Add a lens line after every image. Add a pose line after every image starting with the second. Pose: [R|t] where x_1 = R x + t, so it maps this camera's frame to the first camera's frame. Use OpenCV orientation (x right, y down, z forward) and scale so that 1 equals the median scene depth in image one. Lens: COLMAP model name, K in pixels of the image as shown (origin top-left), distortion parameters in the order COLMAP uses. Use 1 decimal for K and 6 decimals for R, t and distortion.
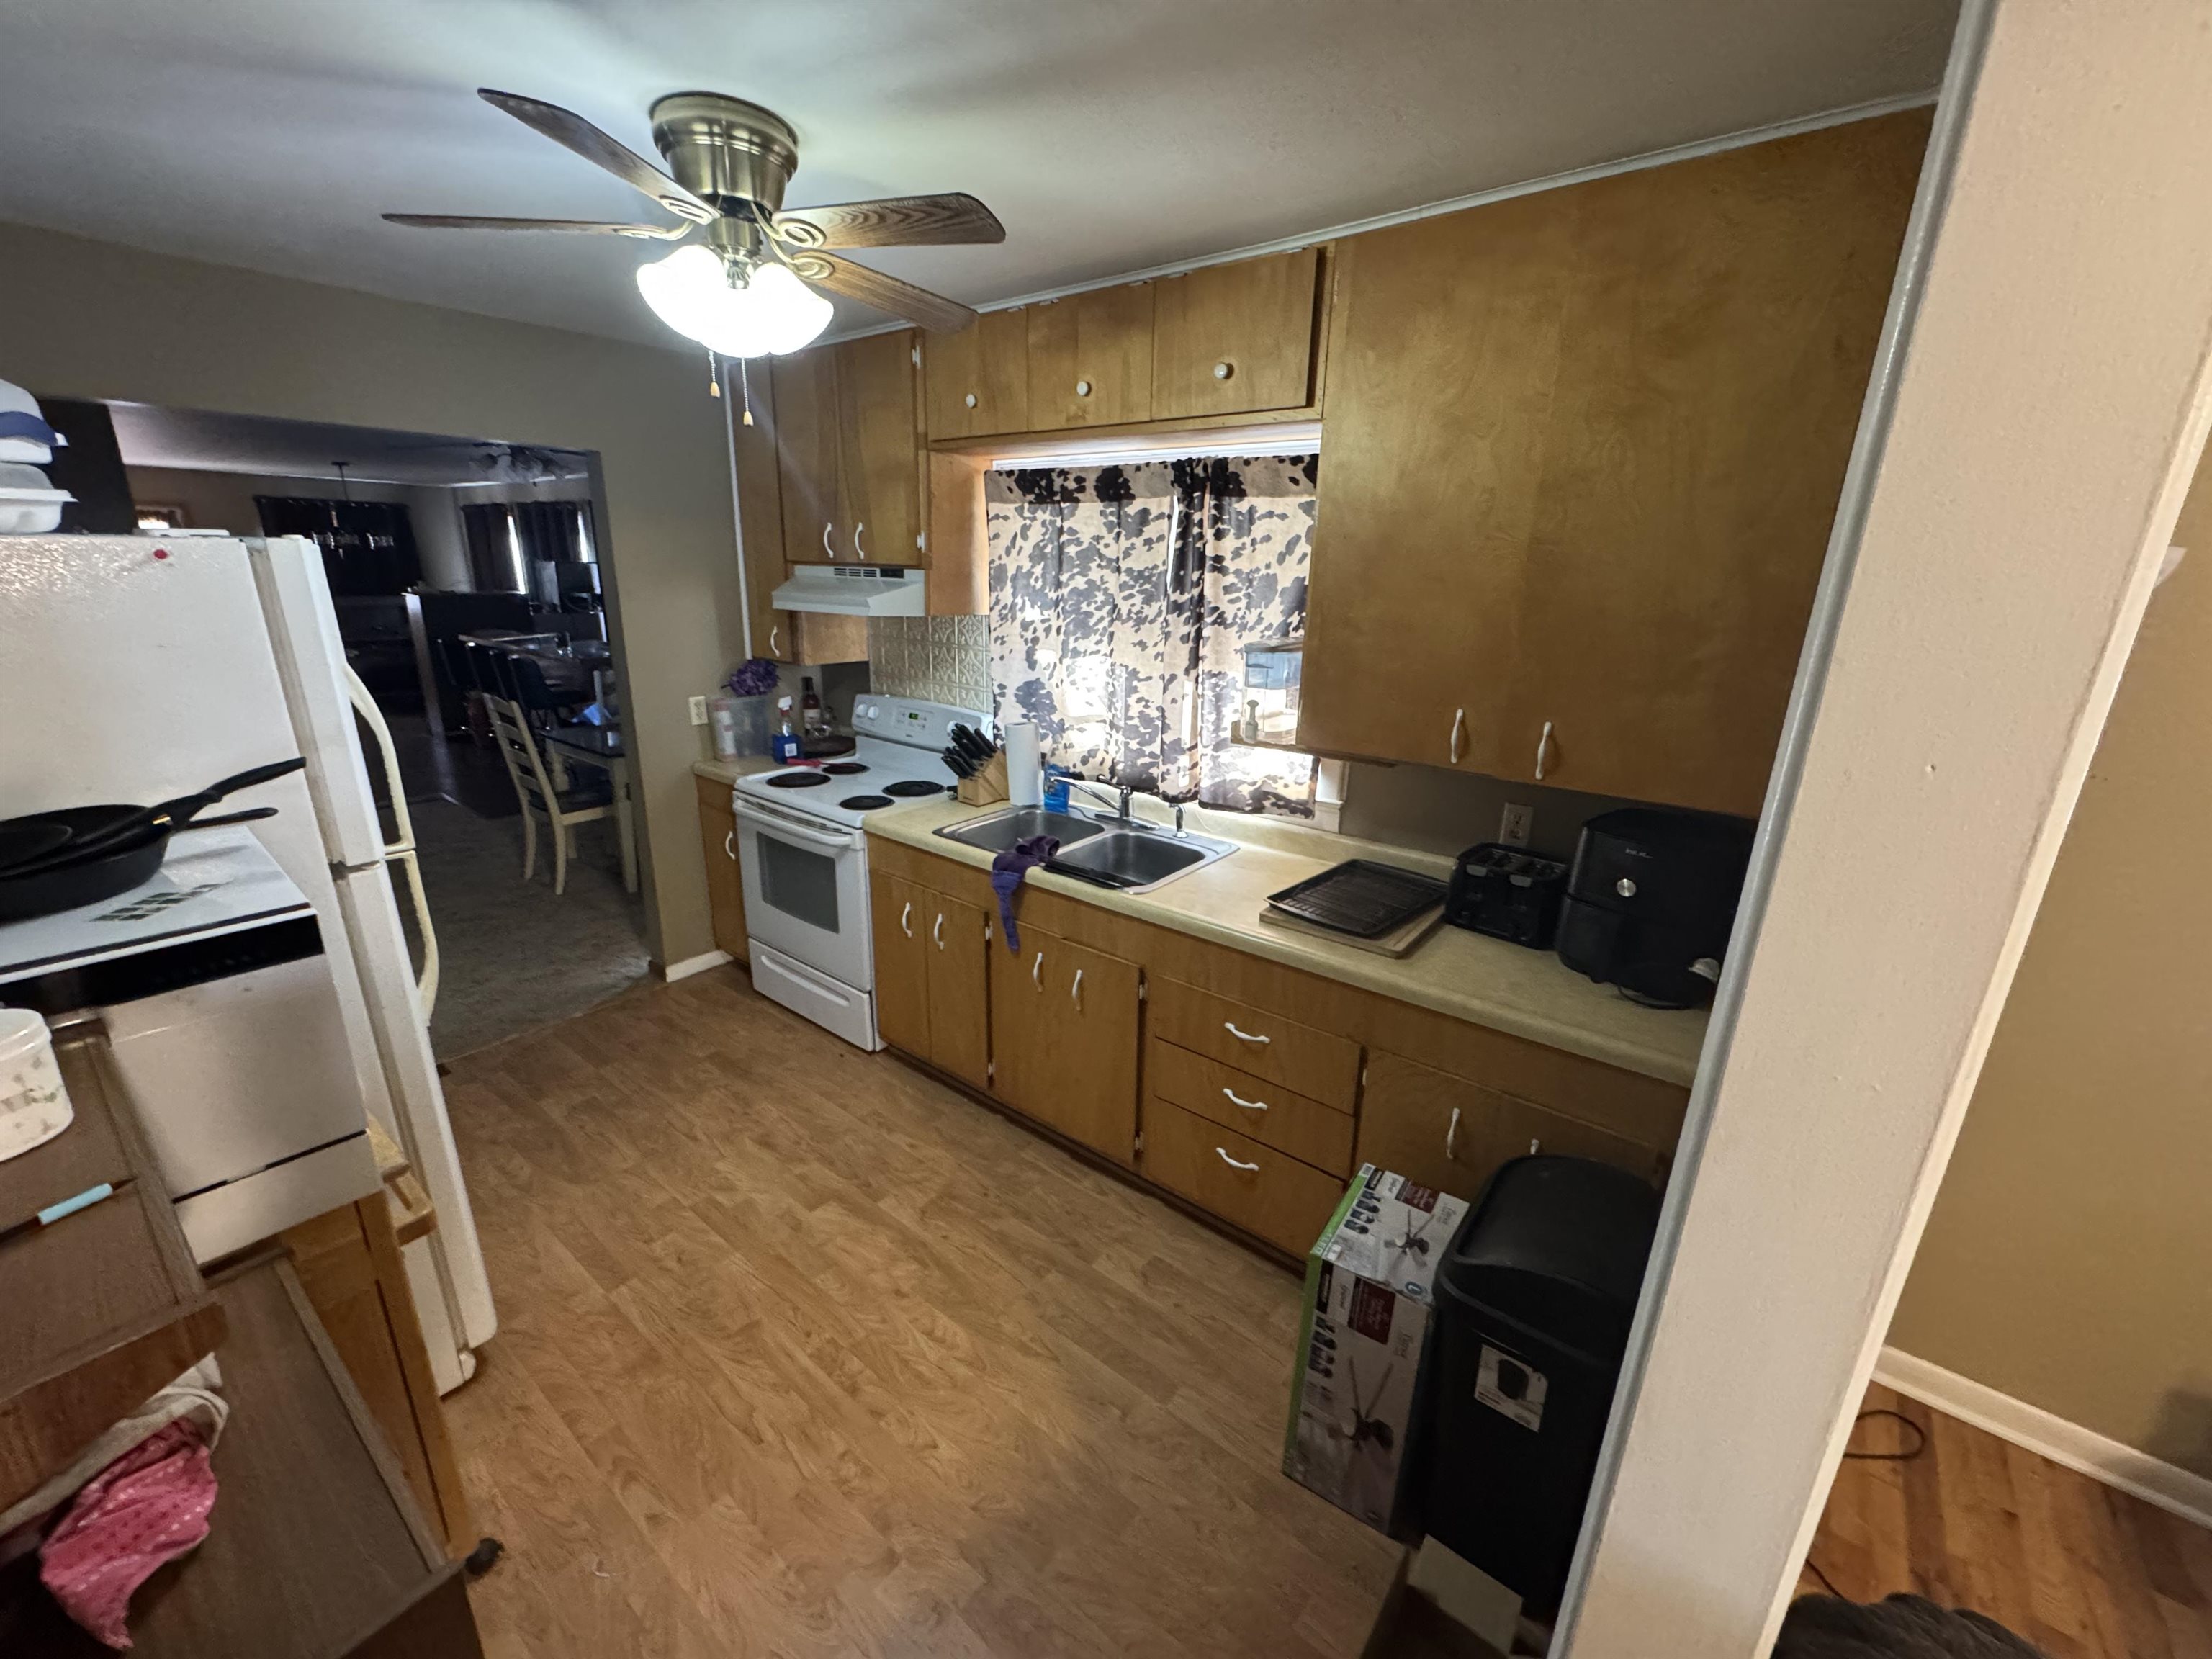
lens RADIAL K [[888.9, 0, 1111.2], [0, 888.9, 822.9], [0, 0, 1]] dist [0.002781, 0.000185]
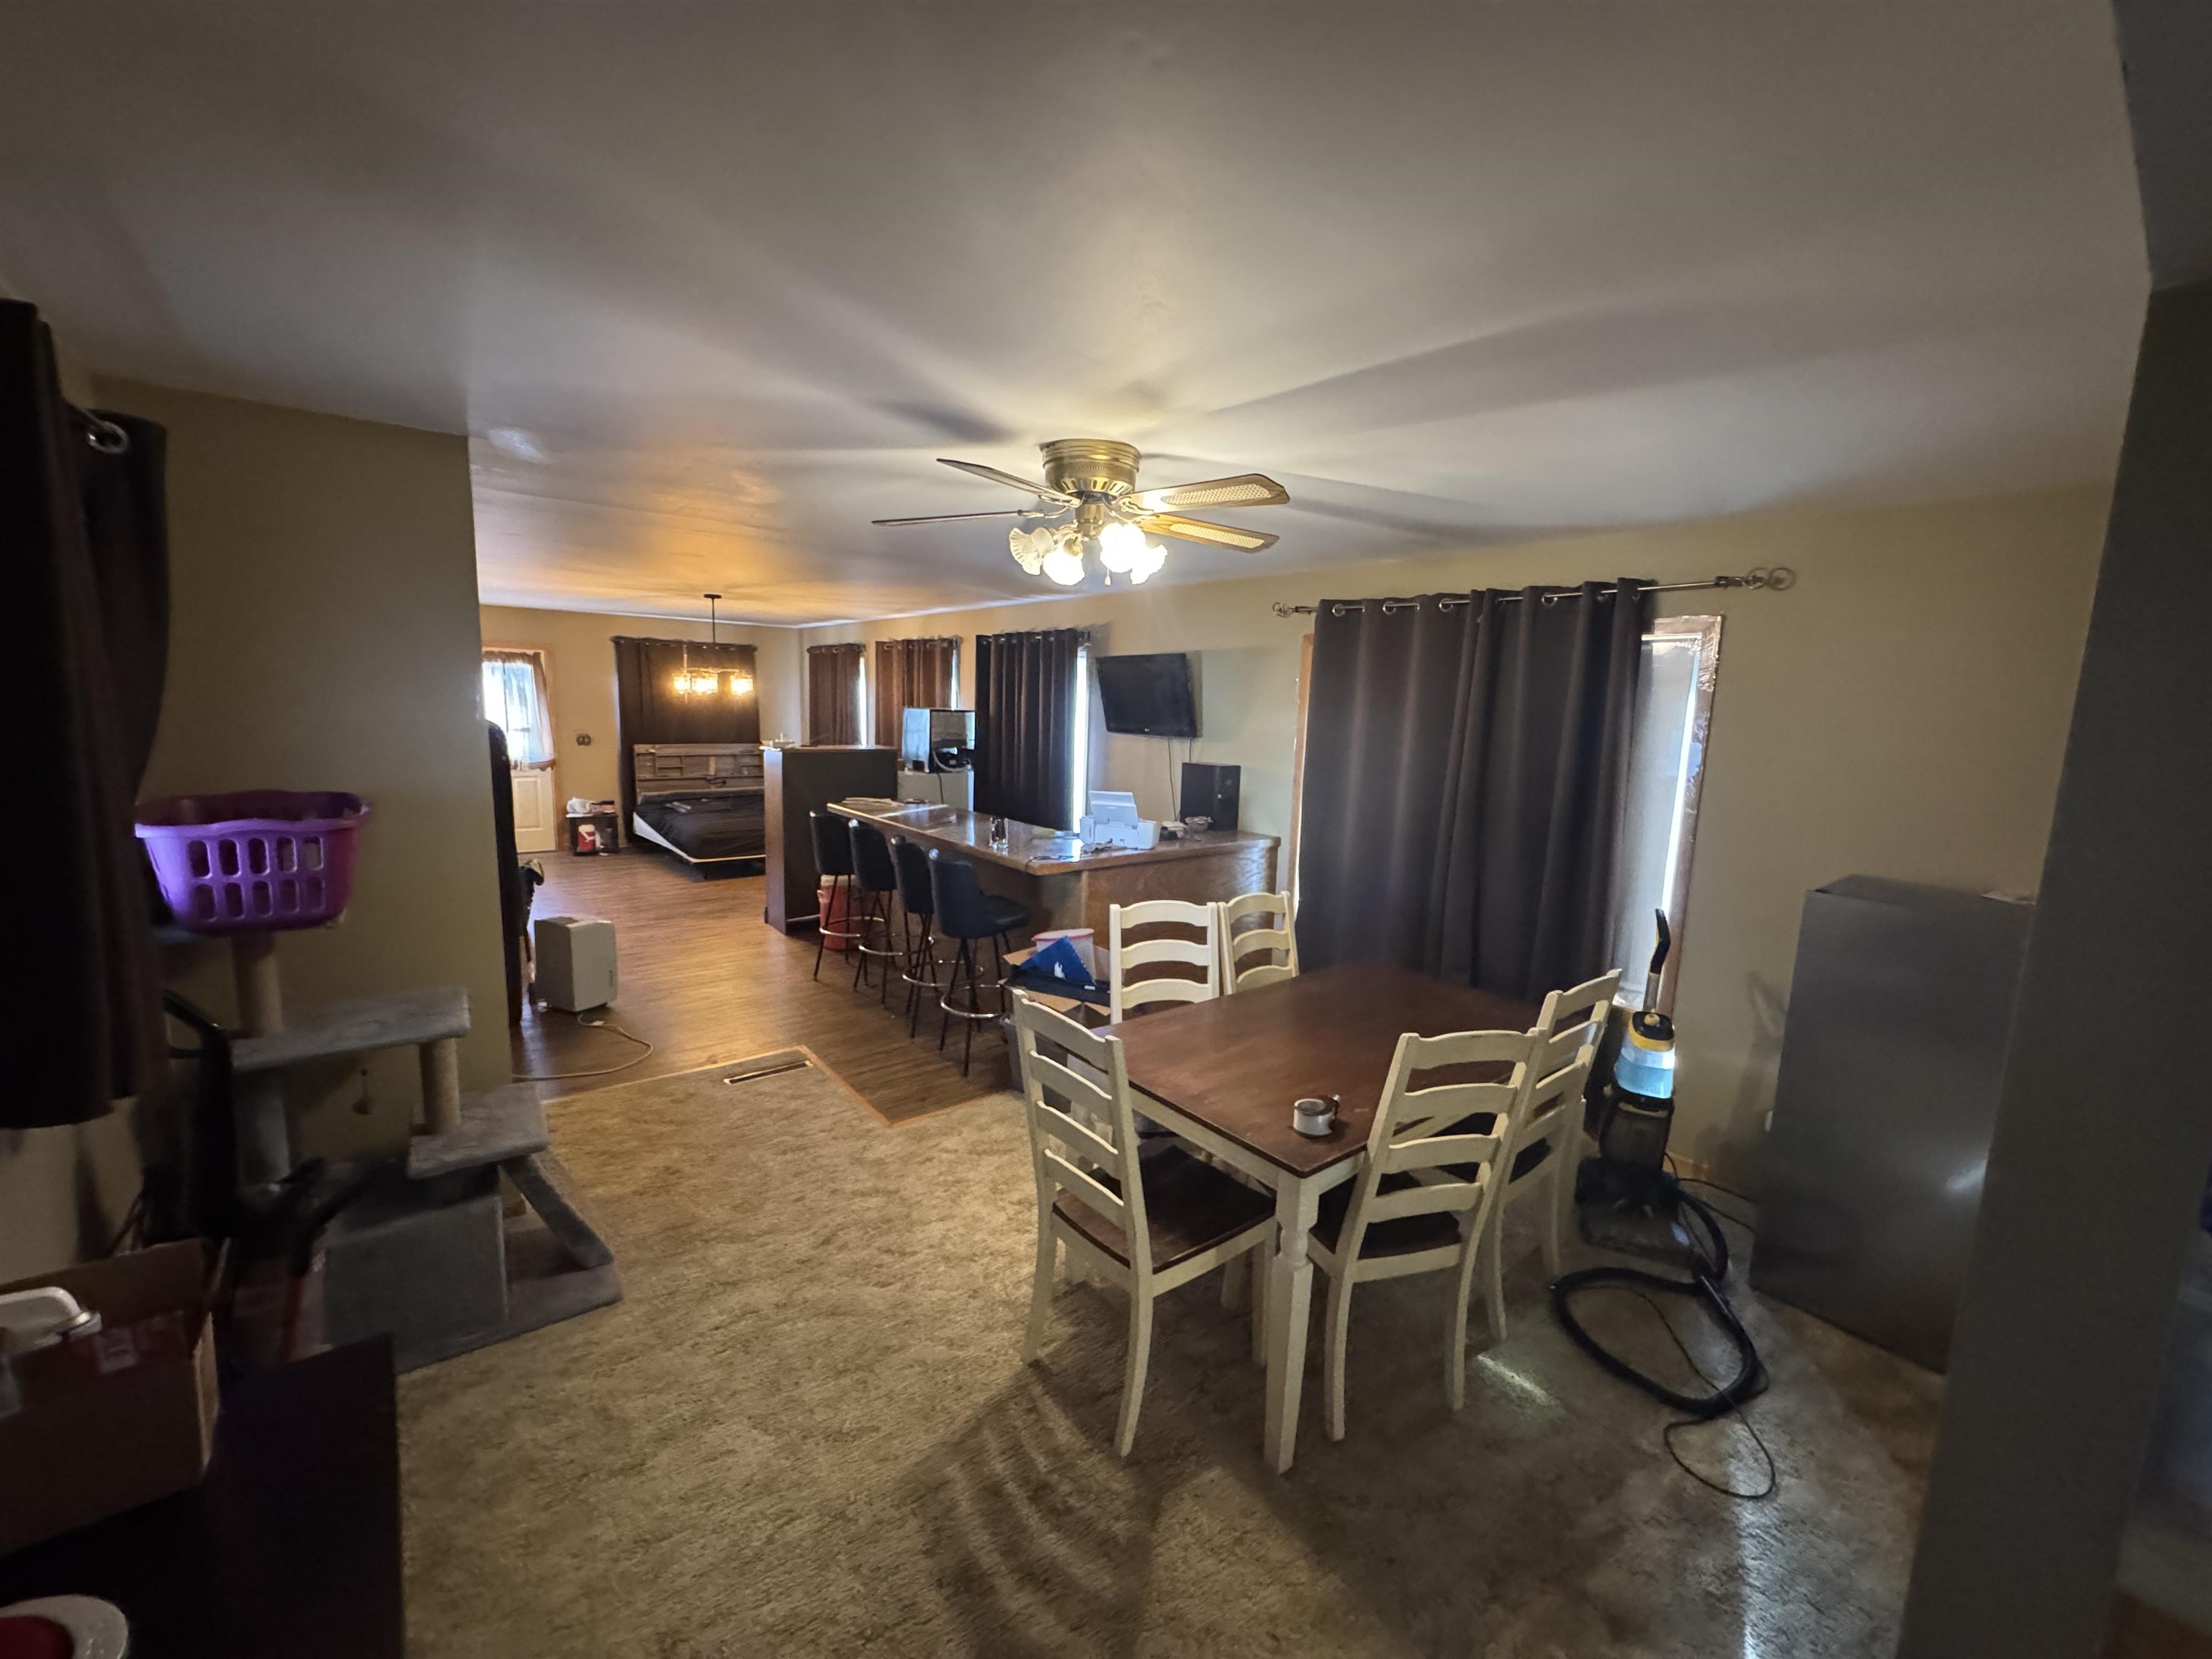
lens RADIAL K [[888.9, 0, 1099.7], [0, 888.9, 817.8], [0, 0, 1]] dist [0.002781, 0.000185]
pose [[0.975681, 0.034401, -0.216479, -0.479015], [-0.066957, 0.987177, -0.144905, -0.149789], [0.208719, 0.155875, 0.965474, 0.445617]]
